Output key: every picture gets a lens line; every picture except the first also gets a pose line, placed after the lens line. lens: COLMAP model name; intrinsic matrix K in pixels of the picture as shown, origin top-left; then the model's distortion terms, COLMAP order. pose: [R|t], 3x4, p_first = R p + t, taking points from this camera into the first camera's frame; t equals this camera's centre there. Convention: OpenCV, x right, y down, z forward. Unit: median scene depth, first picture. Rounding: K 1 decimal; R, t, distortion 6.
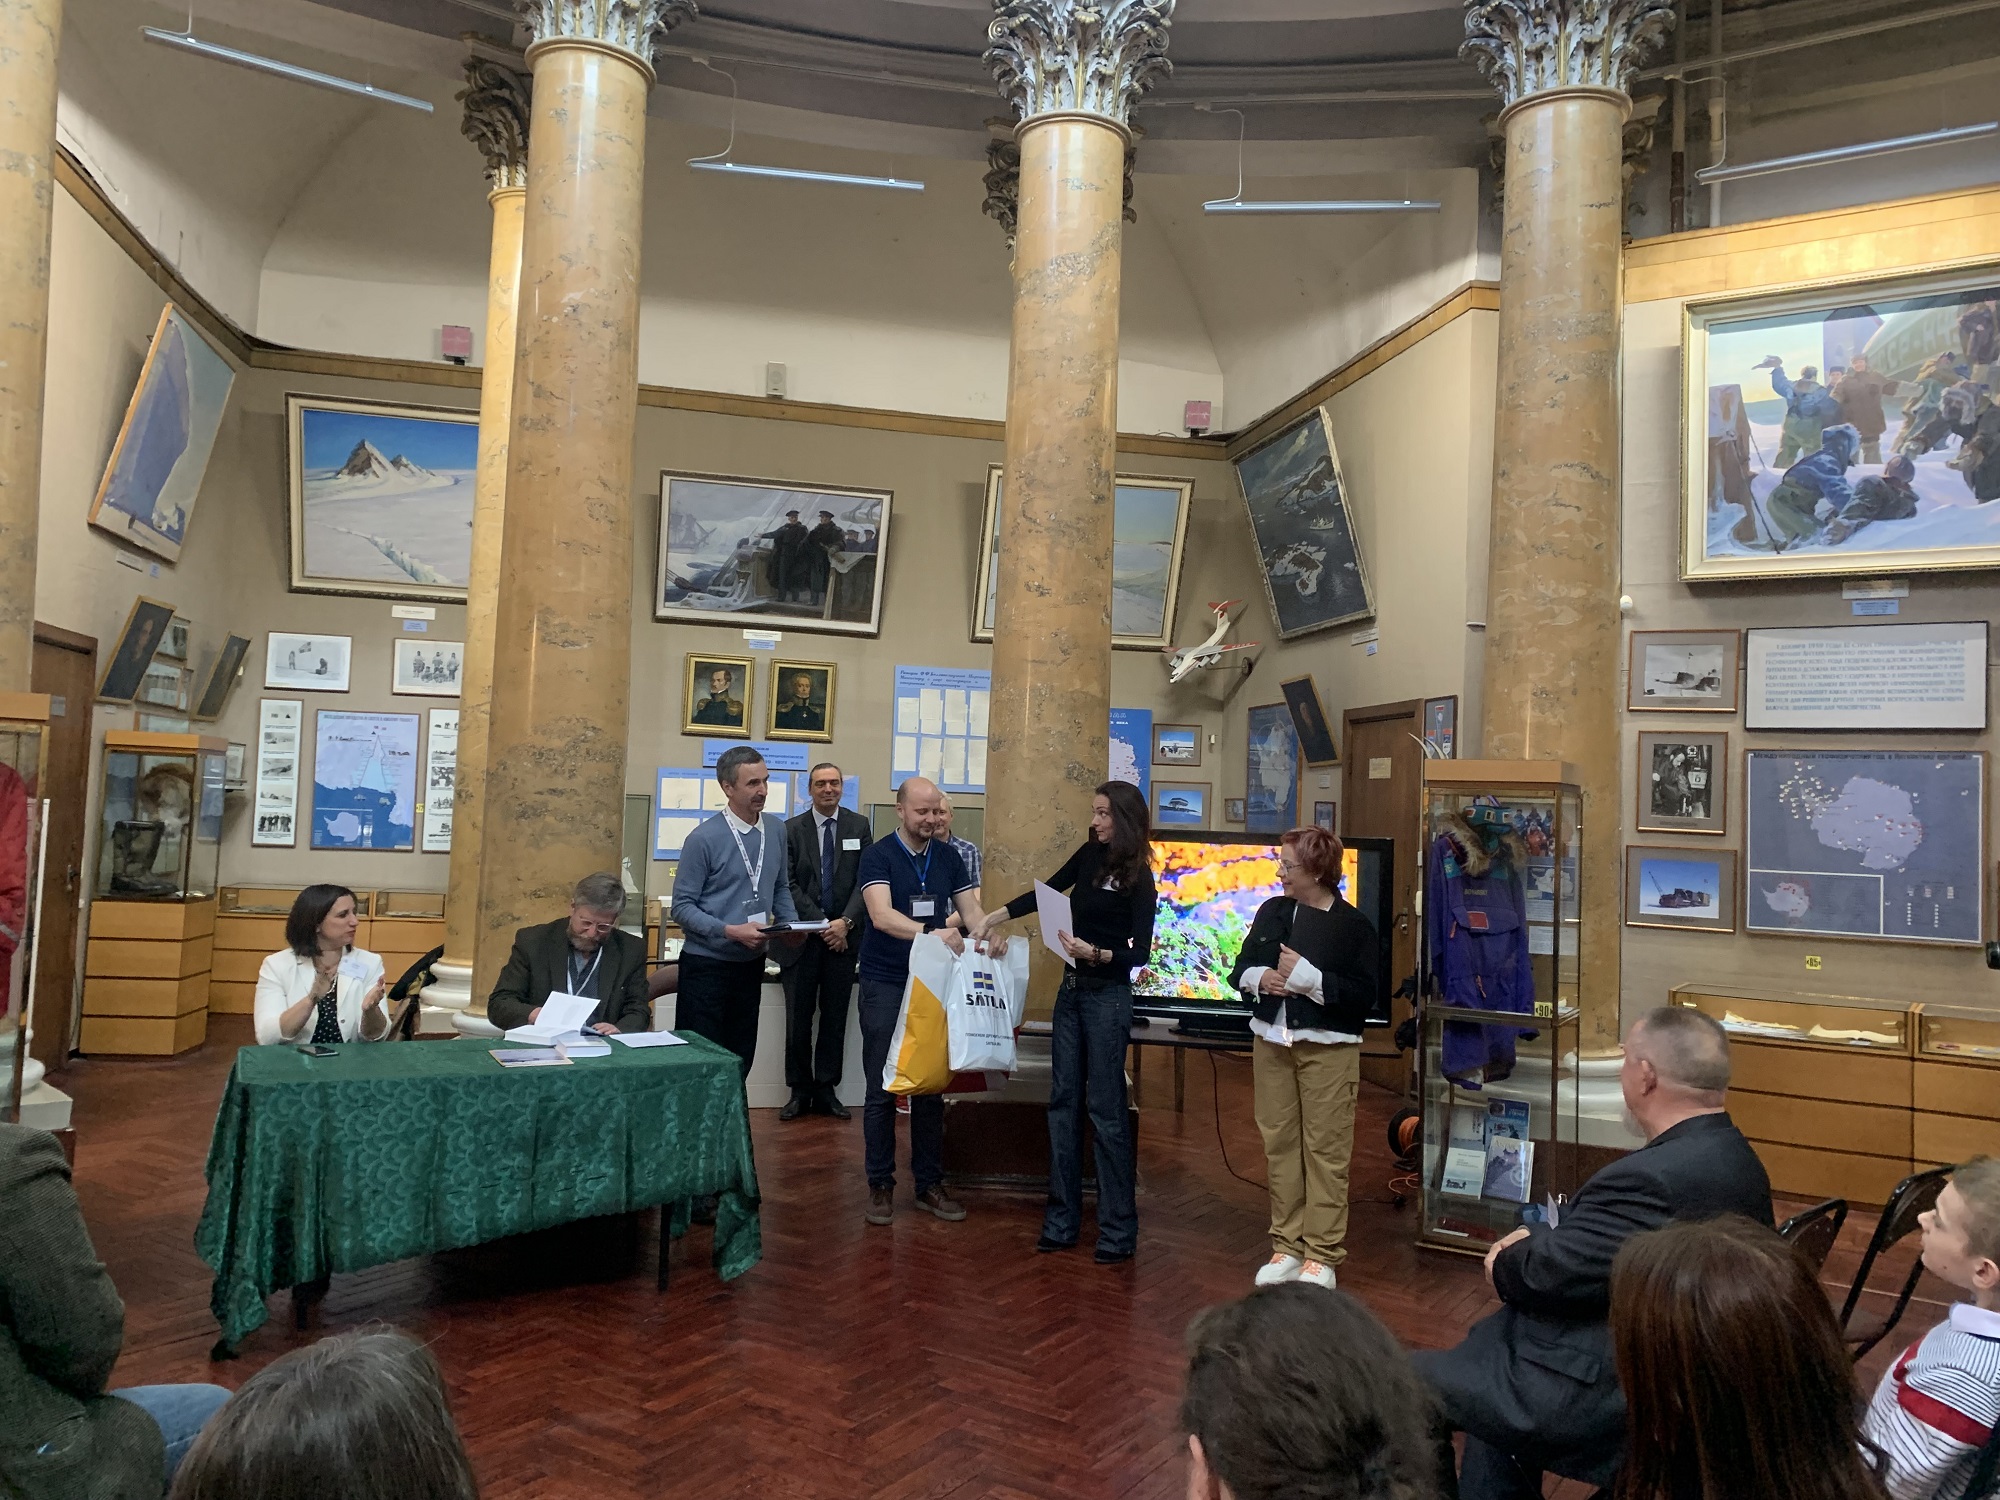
lens RADIAL K [[1520.5, 0, 1000.2], [0, 1520.5, 740.0], [0, 0, 1]] dist [0.049519, -0.037176]
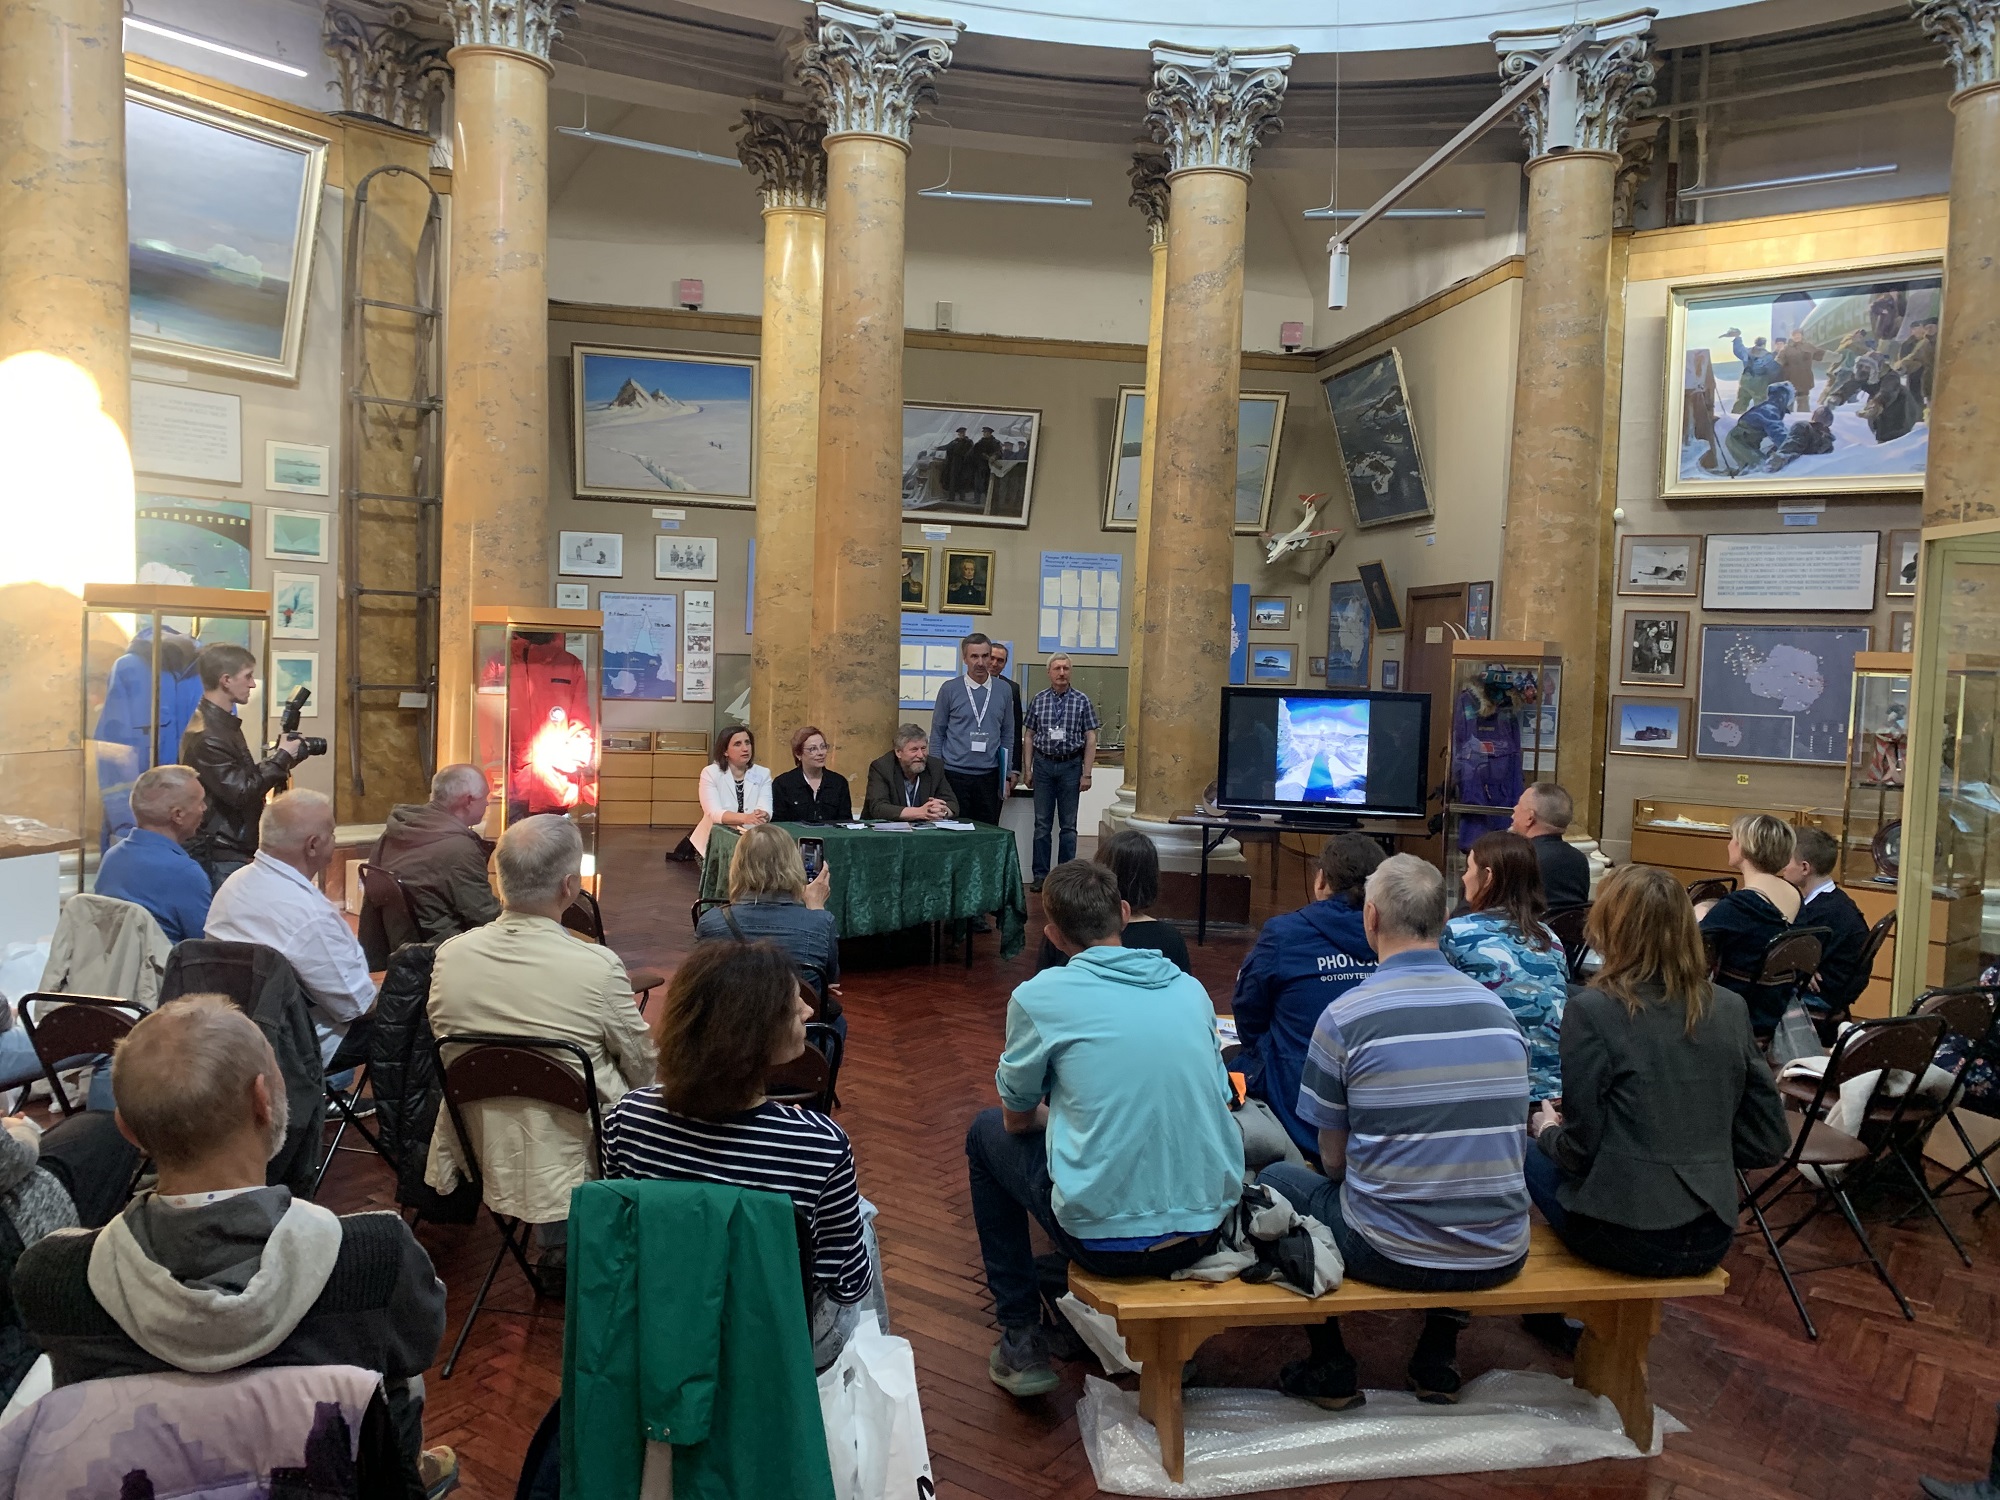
lens RADIAL K [[1520.5, 0, 989.8], [0, 1520.5, 744.0], [0, 0, 1]] dist [0.049519, -0.037176]
pose [[0.998579, -0.001823, -0.053257, -0.070833], [0.007408, 0.994460, 0.104852, -0.035240], [0.052771, -0.105098, 0.993061, -0.389754]]
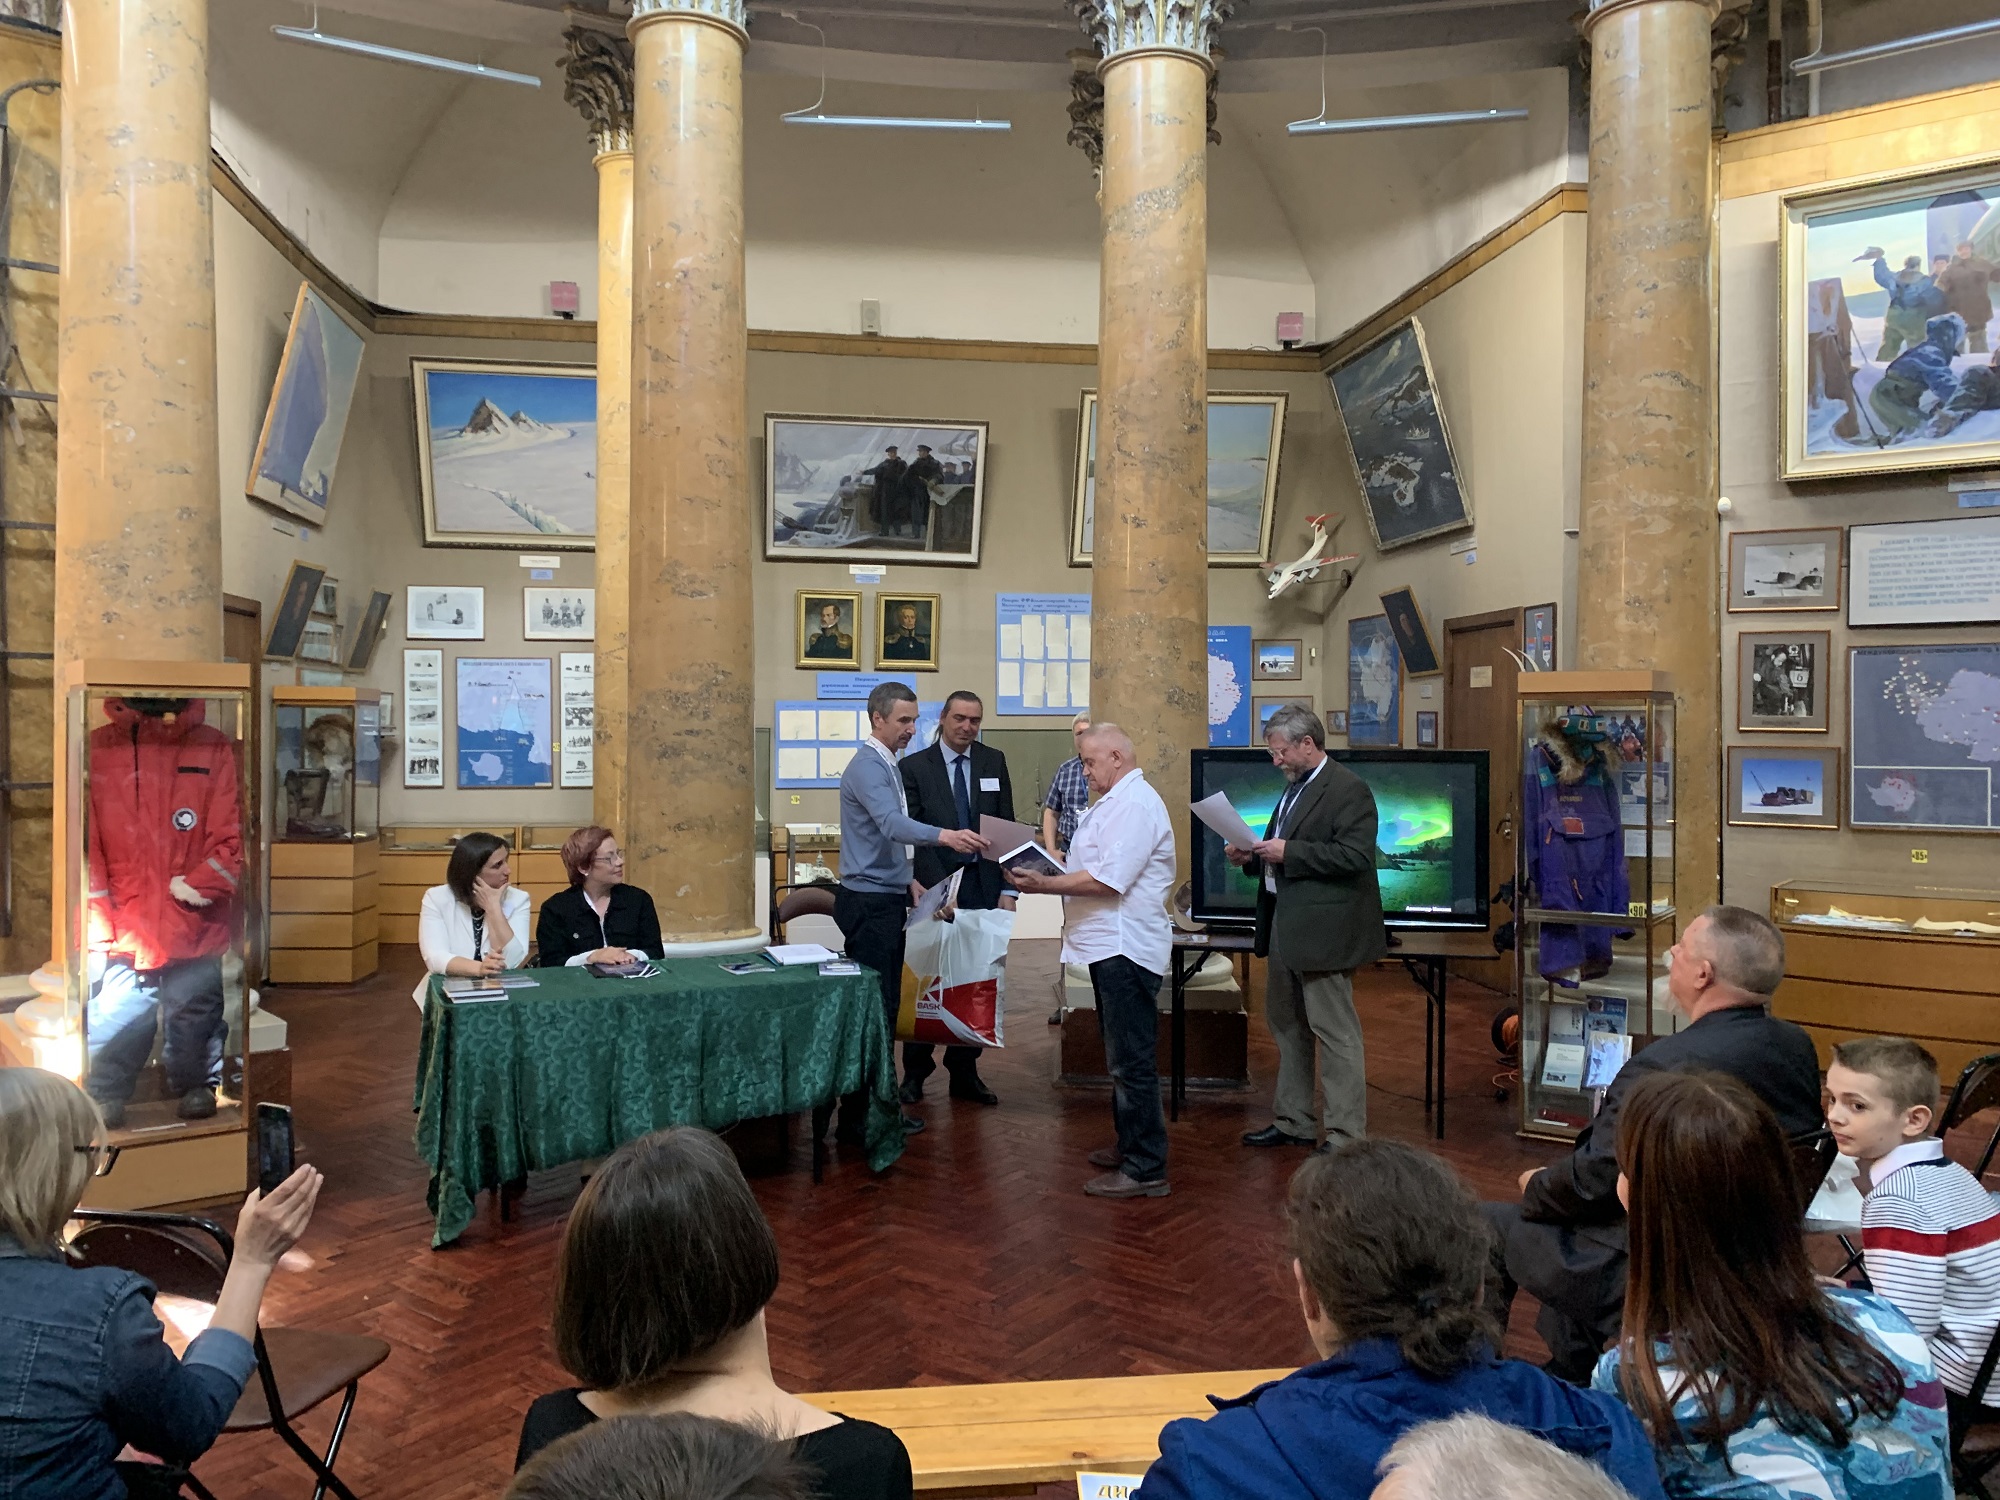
lens RADIAL K [[1520.5, 0, 993.7], [0, 1520.5, 742.2], [0, 0, 1]] dist [0.049519, -0.037176]
pose [[0.996845, -0.034394, -0.071538, -0.001873], [0.038434, 0.997697, 0.055885, -0.009209], [0.069451, -0.058459, 0.995871, -0.044111]]
